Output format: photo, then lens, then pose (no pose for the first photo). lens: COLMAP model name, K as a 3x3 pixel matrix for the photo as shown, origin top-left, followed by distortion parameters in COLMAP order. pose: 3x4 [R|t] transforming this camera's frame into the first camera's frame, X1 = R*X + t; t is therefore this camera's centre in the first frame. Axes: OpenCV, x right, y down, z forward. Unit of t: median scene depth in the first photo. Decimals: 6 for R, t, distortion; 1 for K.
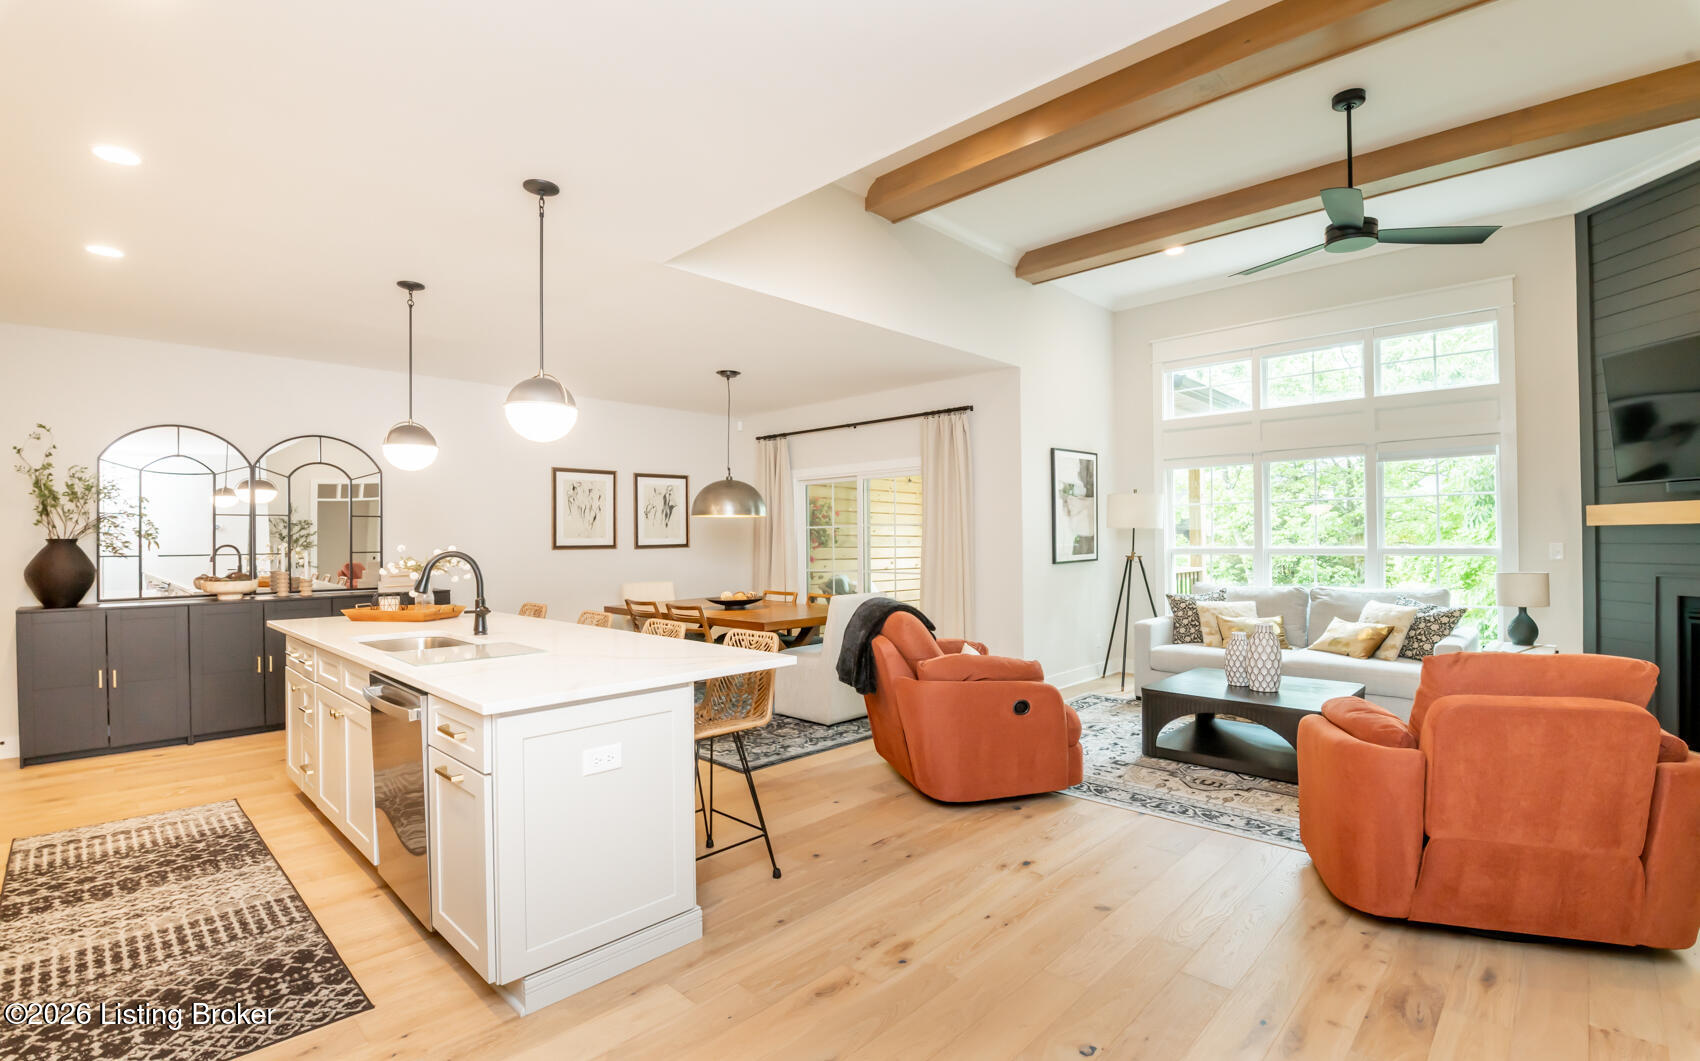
lens RADIAL K [[769.2, 0, 859.5], [0, 769.2, 527.7], [0, 0, 1]] dist [-0.011915, -0.002943]
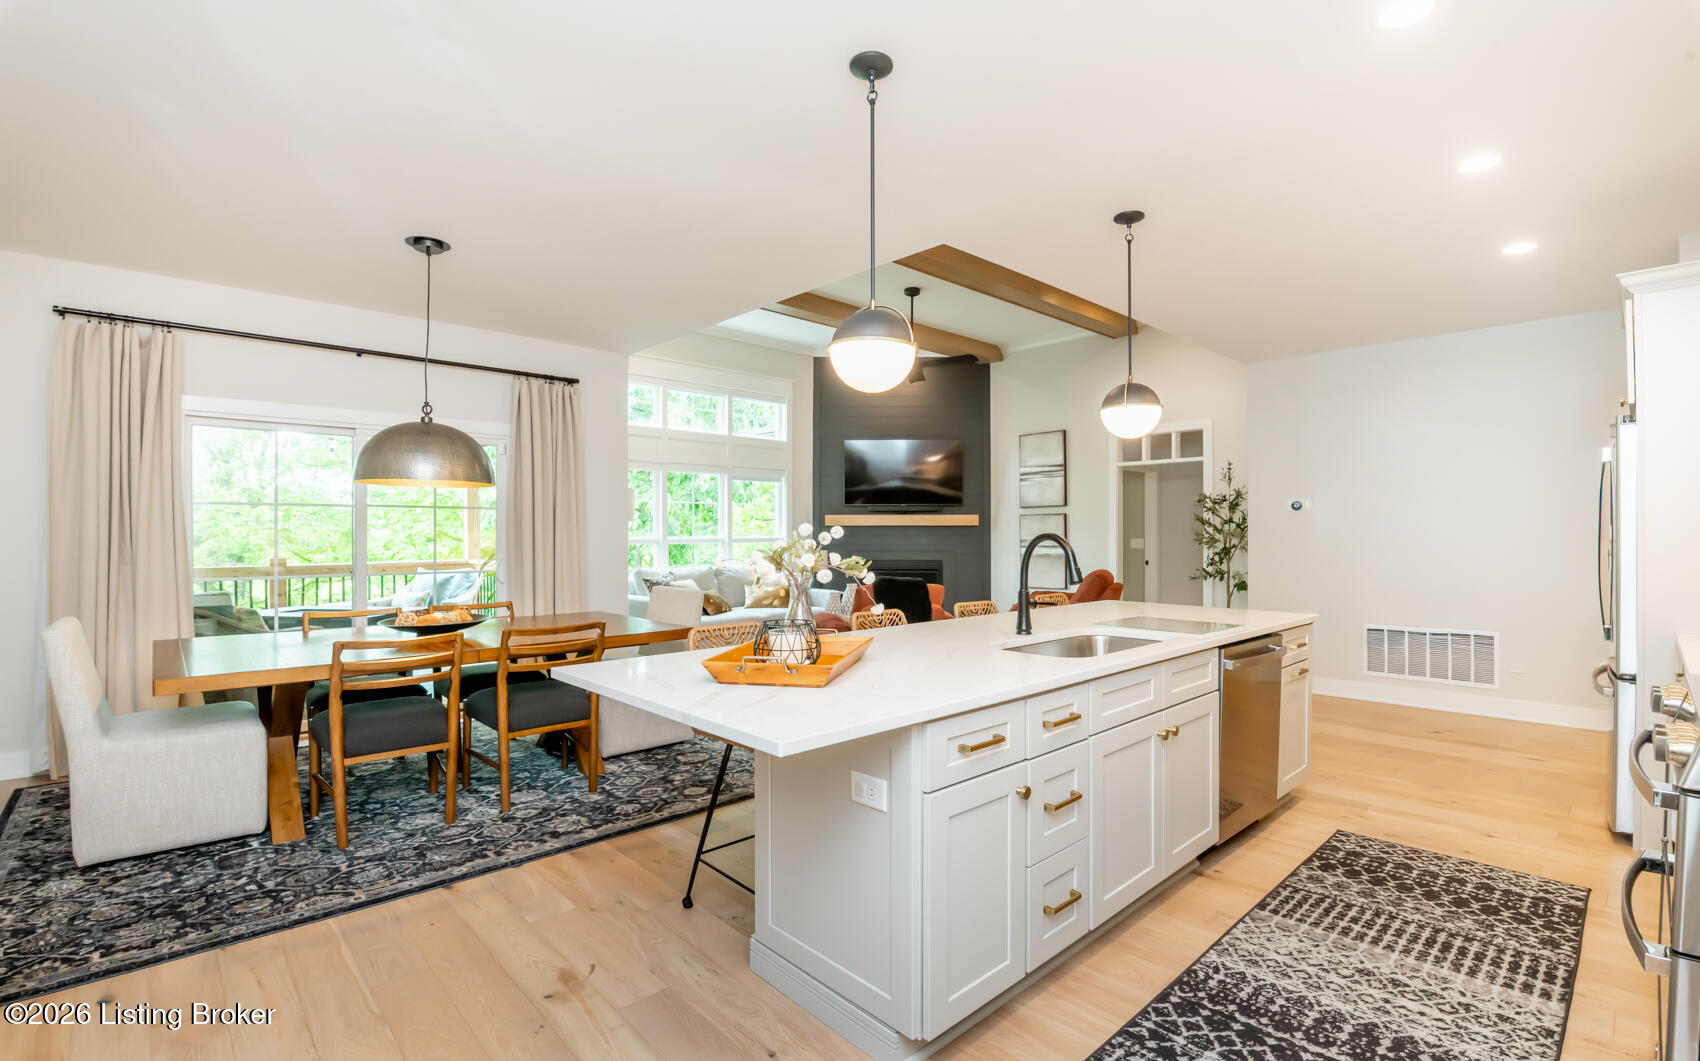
lens RADIAL K [[769.2, 0, 857.6], [0, 769.2, 538.1], [0, 0, 1]] dist [-0.011915, -0.002943]
pose [[0.045346, 0.001462, 0.998970, -1.902788], [-0.013258, 0.999912, -0.000861, 0.058273], [-0.998883, -0.013205, 0.045362, 1.639604]]
